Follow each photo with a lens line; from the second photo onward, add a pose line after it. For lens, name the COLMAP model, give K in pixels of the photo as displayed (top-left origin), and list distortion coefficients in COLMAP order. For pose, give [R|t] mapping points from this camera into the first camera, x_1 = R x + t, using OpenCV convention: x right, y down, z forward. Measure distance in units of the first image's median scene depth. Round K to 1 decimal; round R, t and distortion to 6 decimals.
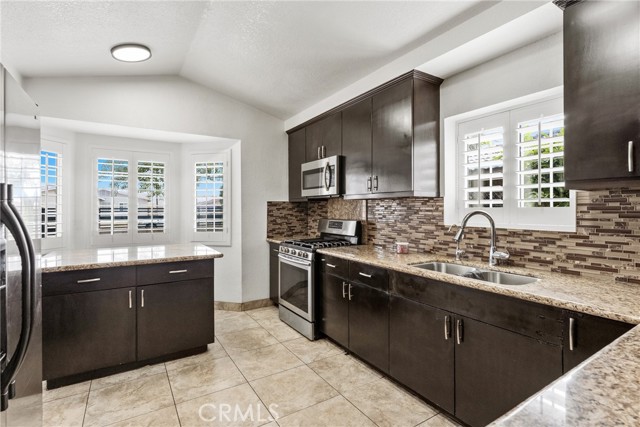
lens RADIAL K [[307.0, 0, 318.3], [0, 307.0, 210.8], [0, 0, 1]] dist [-0.000760, -0.000289]
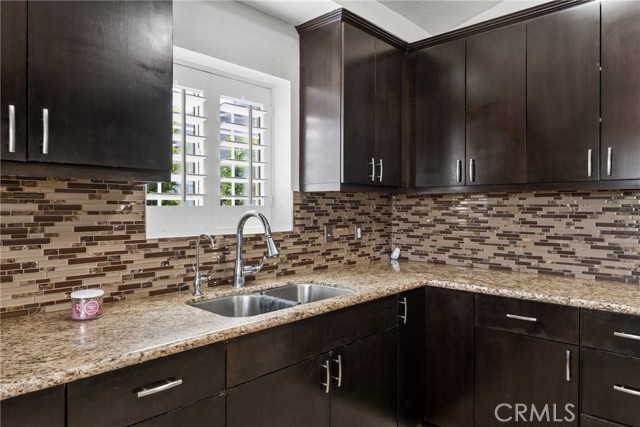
lens RADIAL K [[426.6, 0, 322.4], [0, 426.6, 208.2], [0, 0, 1]] dist [0.002809, -0.000140]
pose [[-0.270391, -0.004767, 0.962739, -0.352521], [0.001162, 0.999985, 0.005278, -0.009733], [-0.962750, 0.002546, -0.270382, 0.846515]]
